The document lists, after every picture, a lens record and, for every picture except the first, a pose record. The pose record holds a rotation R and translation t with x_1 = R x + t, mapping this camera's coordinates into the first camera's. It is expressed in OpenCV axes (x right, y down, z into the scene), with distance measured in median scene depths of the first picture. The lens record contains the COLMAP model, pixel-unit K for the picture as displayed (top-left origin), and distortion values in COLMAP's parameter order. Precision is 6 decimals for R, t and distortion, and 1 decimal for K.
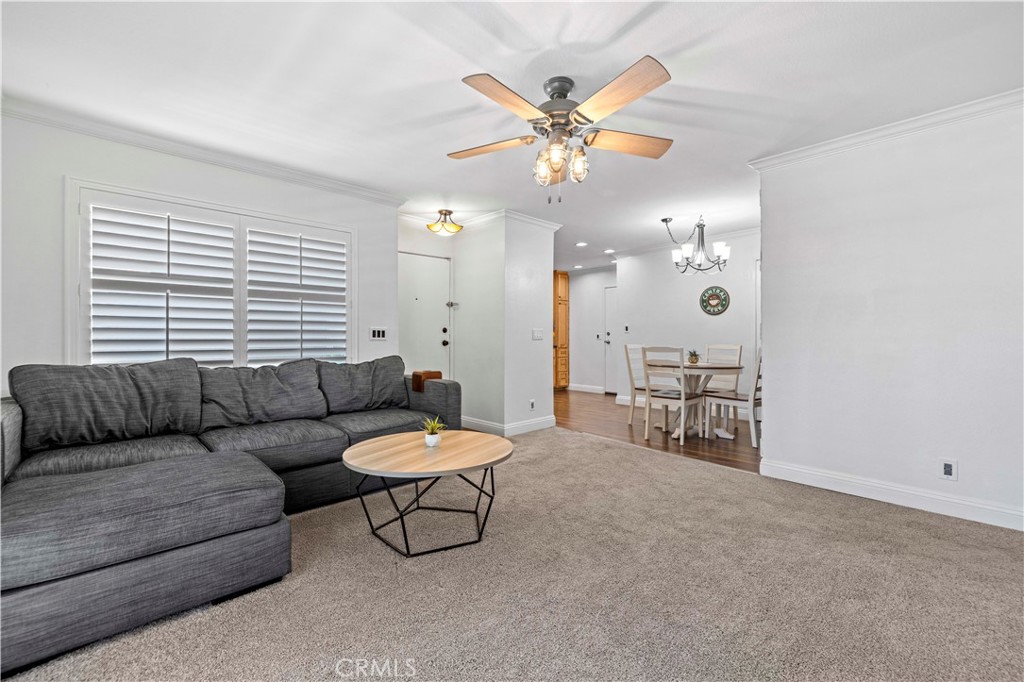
lens RADIAL K [[438.6, 0, 504.5], [0, 438.6, 333.3], [0, 0, 1]] dist [0.003610, -0.000700]
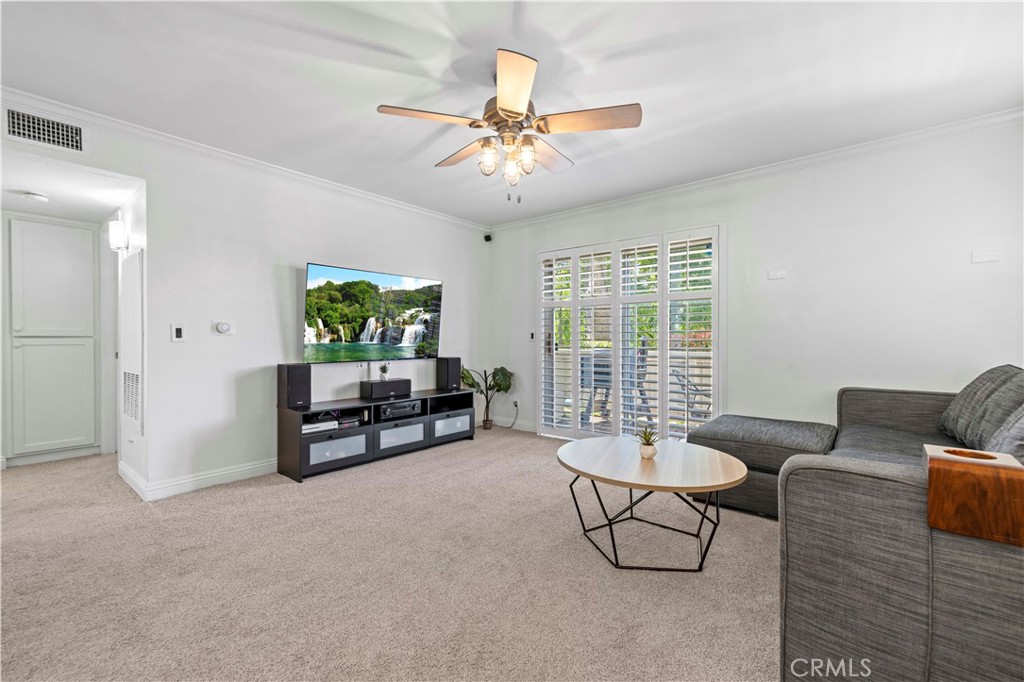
lens RADIAL K [[438.6, 0, 514.6], [0, 438.6, 341.1], [0, 0, 1]] dist [0.003610, -0.000700]
pose [[-0.990333, -0.003837, -0.138658, 0.121168], [-0.003057, 0.999978, -0.005839, 0.011428], [0.138677, -0.005359, -0.990323, 0.969978]]
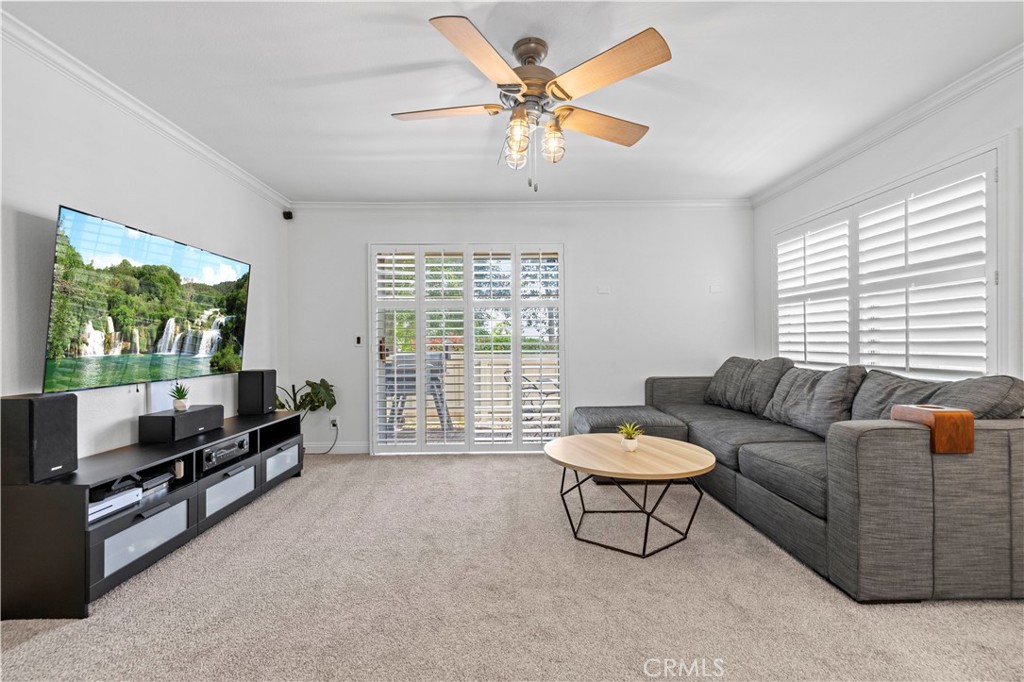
lens RADIAL K [[438.6, 0, 512.1], [0, 438.6, 344.2], [0, 0, 1]] dist [0.003610, -0.000700]
pose [[-0.669719, 0.009716, -0.742551, 0.390642], [0.016441, 0.999863, -0.001745, 0.006590], [0.742433, -0.013377, -0.669787, 0.765718]]
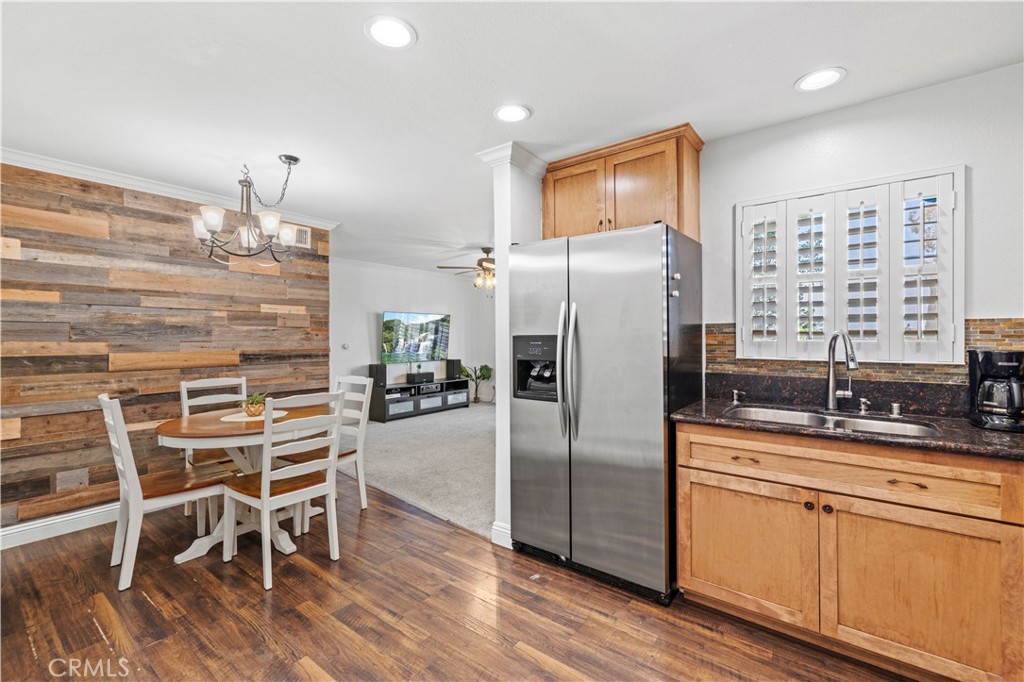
lens RADIAL K [[438.6, 0, 510.9], [0, 438.6, 334.3], [0, 0, 1]] dist [0.003610, -0.000700]
pose [[-0.985747, 0.002738, -0.168210, 0.198929], [0.005218, 0.999884, -0.014307, -0.029448], [0.168151, -0.014981, -0.985647, 1.677407]]
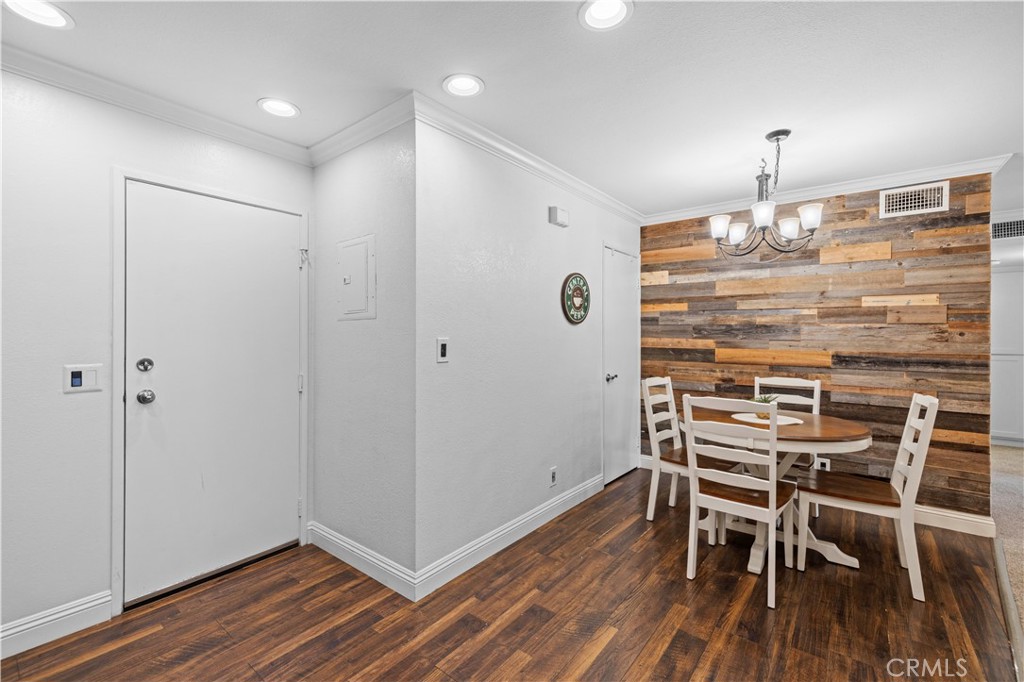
lens RADIAL K [[438.6, 0, 505.2], [0, 438.6, 333.1], [0, 0, 1]] dist [0.003610, -0.000700]
pose [[-0.142042, 0.003589, 0.989854, -0.076222], [-0.013515, 0.999893, -0.005565, -0.032339], [-0.989768, -0.014169, -0.141978, 1.443067]]
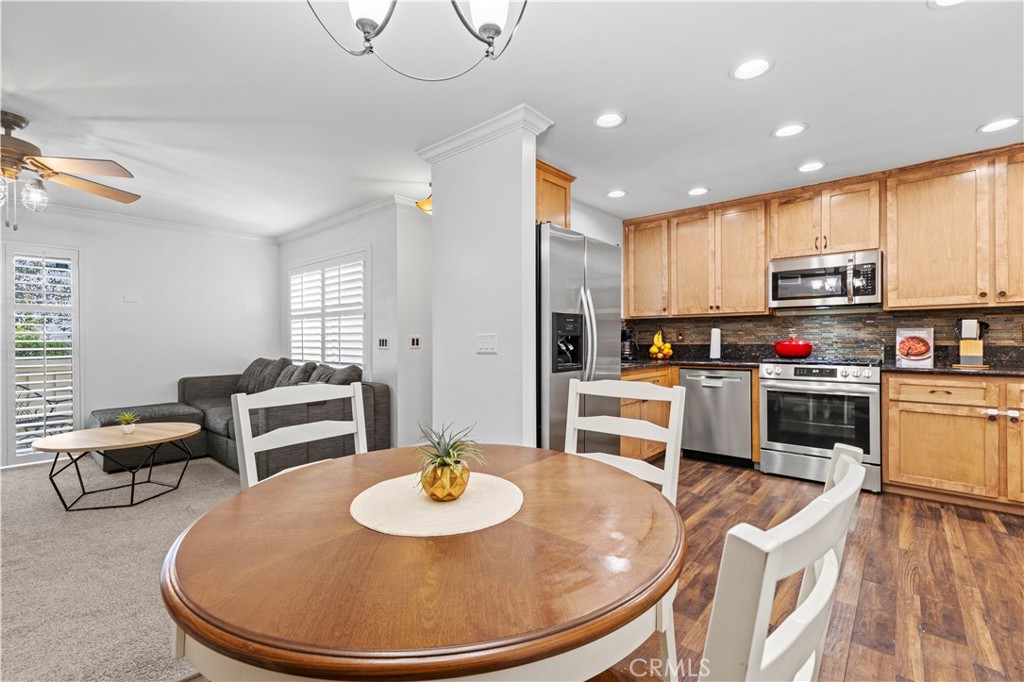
lens RADIAL K [[438.6, 0, 507.5], [0, 438.6, 339.4], [0, 0, 1]] dist [0.003610, -0.000700]
pose [[0.094607, 0.000367, -0.995515, 0.643858], [0.015198, 0.999883, 0.001813, -0.003310], [0.995399, -0.015301, 0.094591, 1.040678]]
